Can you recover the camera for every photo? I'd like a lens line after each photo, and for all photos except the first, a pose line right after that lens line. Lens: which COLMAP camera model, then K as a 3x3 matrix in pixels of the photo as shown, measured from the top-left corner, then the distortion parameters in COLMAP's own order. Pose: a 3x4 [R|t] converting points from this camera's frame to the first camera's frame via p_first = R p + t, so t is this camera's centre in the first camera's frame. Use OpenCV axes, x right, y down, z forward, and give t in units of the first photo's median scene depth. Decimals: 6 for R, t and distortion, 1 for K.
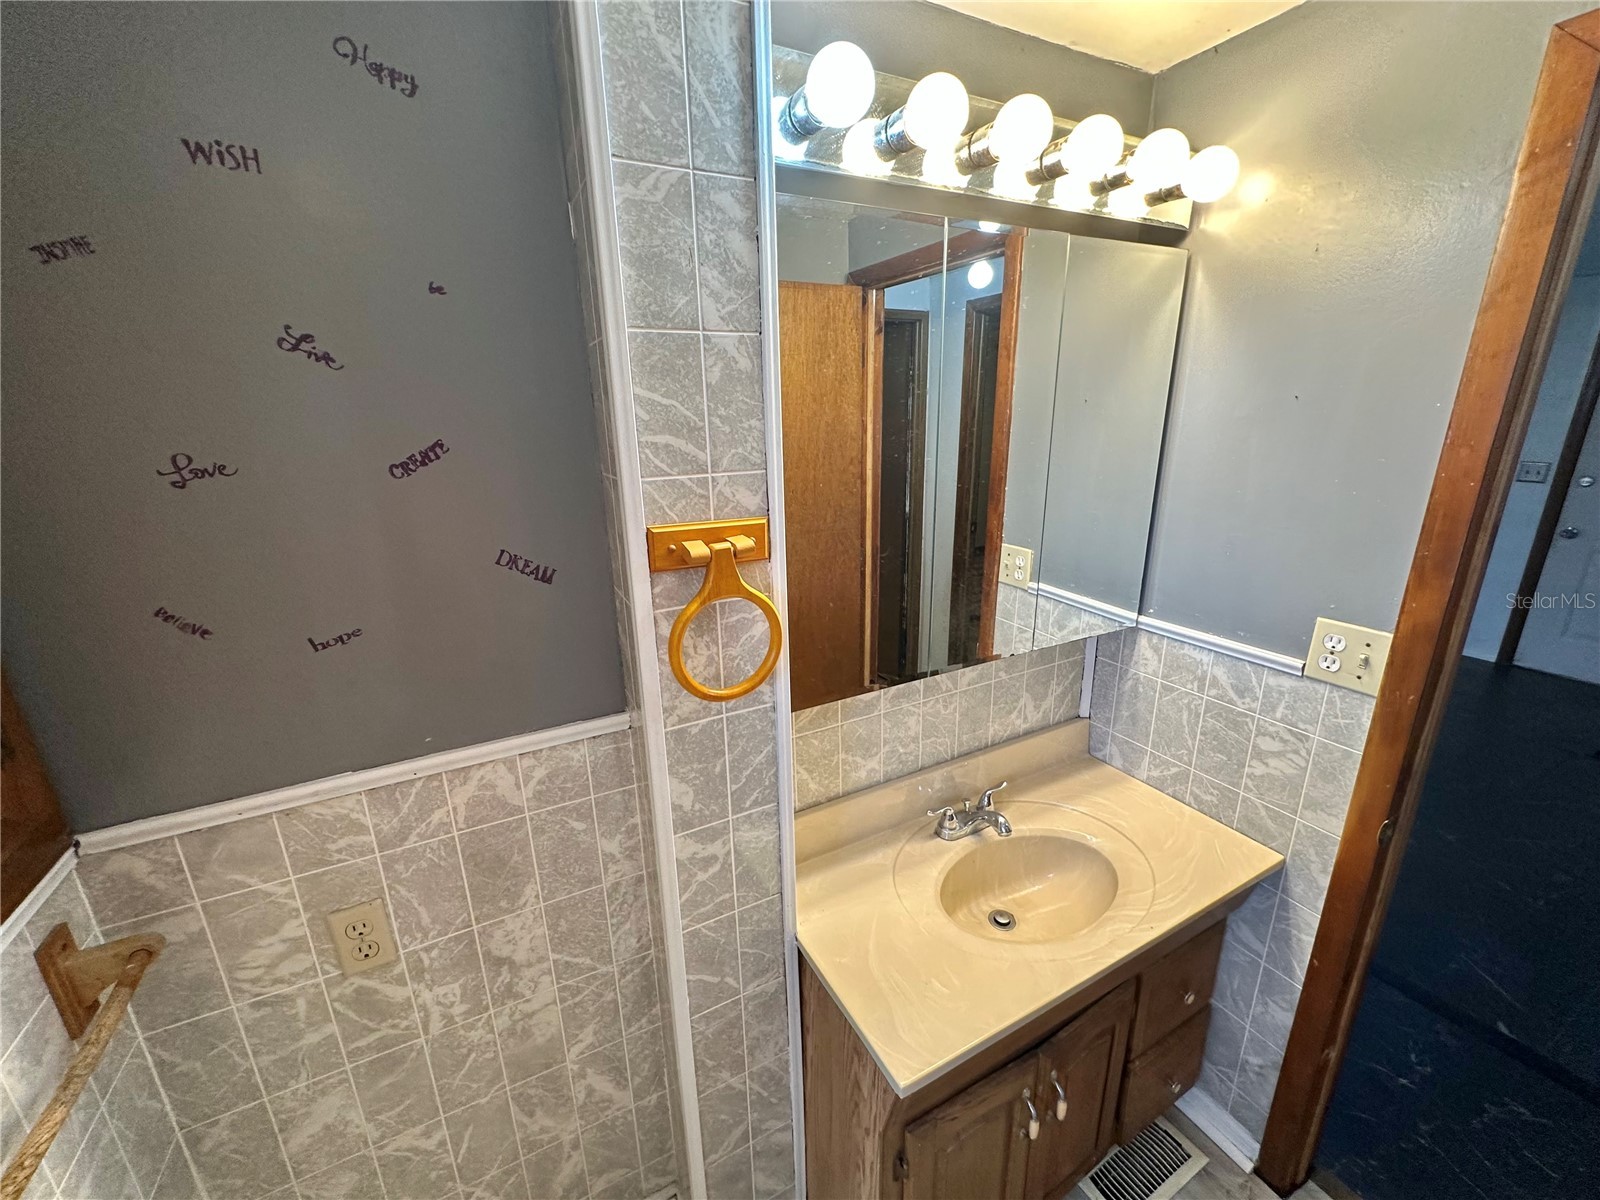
lens RADIAL K [[639.9, 0, 800.8], [0, 639.9, 601.3], [0, 0, 1]] dist [-0.001922, -0.000074]
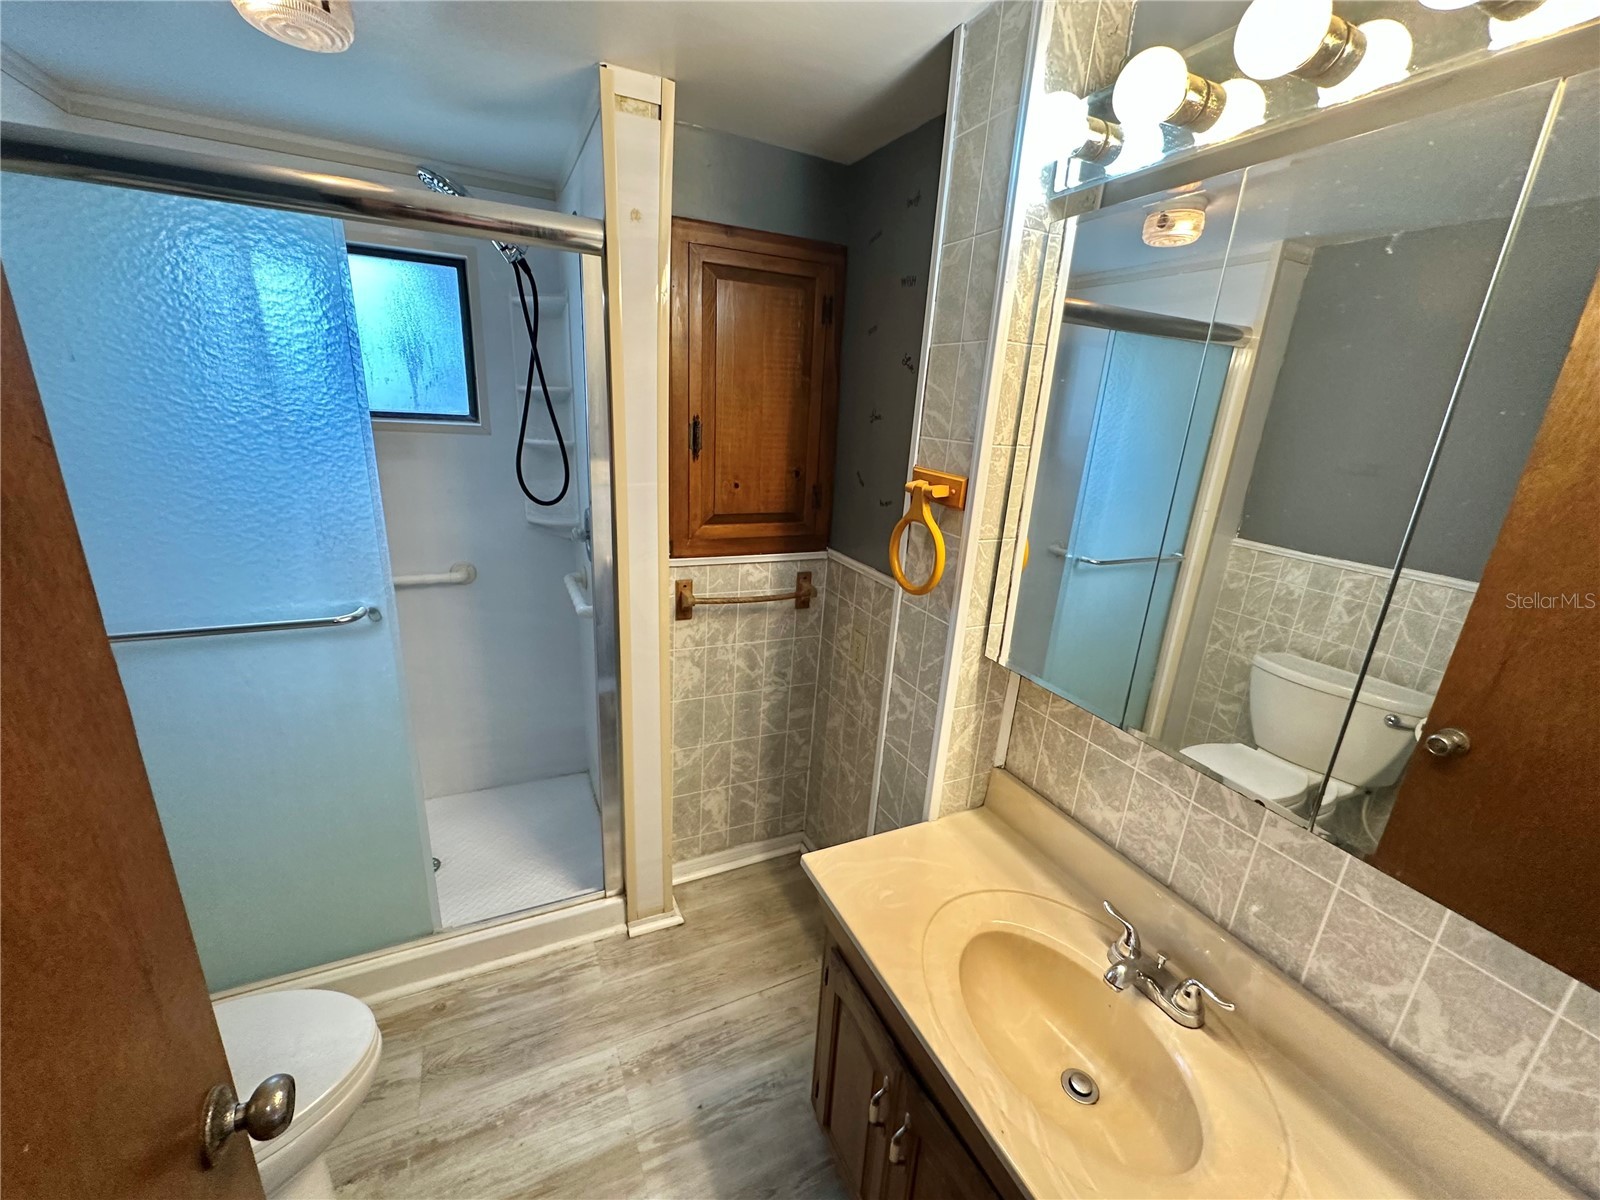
lens RADIAL K [[639.9, 0, 800.8], [0, 639.9, 601.3], [0, 0, 1]] dist [-0.001922, -0.000074]
pose [[-0.039702, 0.315984, -0.947934, 1.155743], [-0.340657, 0.887566, 0.310128, -0.177265], [0.939349, 0.335233, 0.072404, 0.591874]]
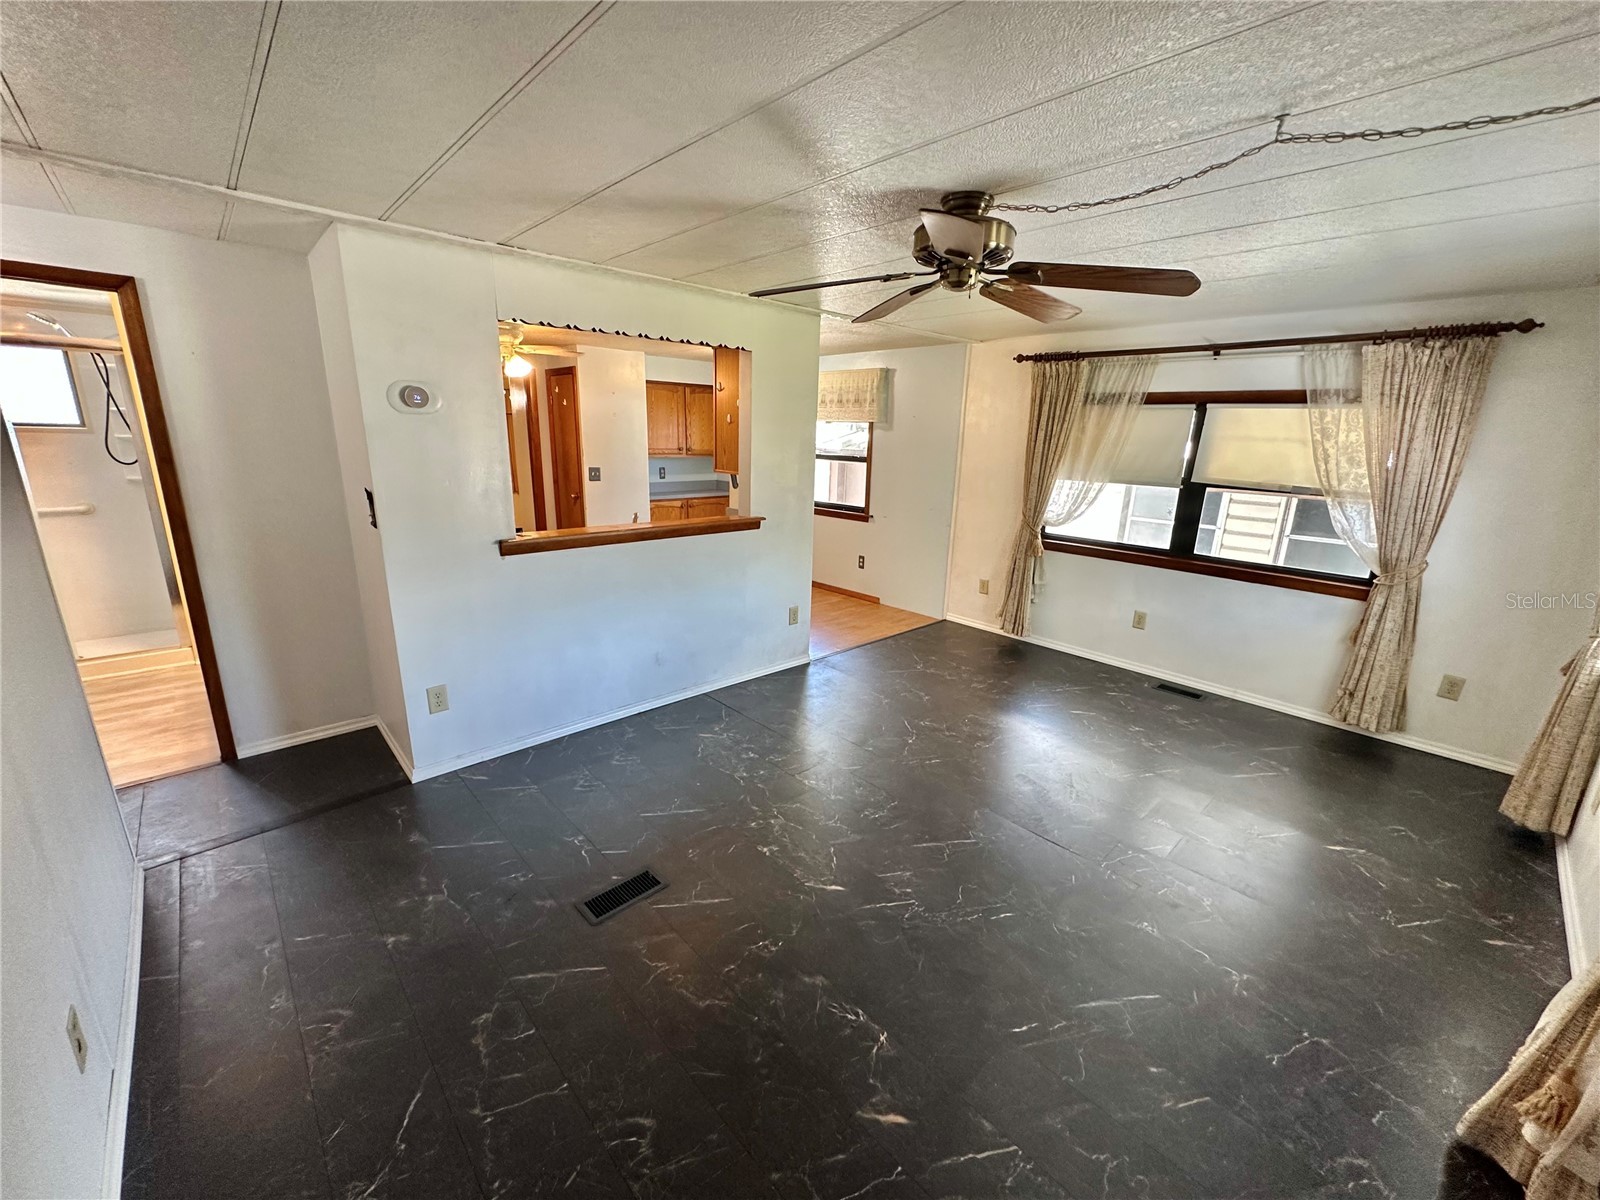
lens RADIAL K [[639.9, 0, 800.8], [0, 639.9, 601.3], [0, 0, 1]] dist [-0.001922, -0.000074]
pose [[0.264351, 0.276282, -0.924006, 5.146564], [-0.306776, 0.932414, 0.191030, -1.015077], [0.914334, 0.232964, 0.331242, 3.188715]]
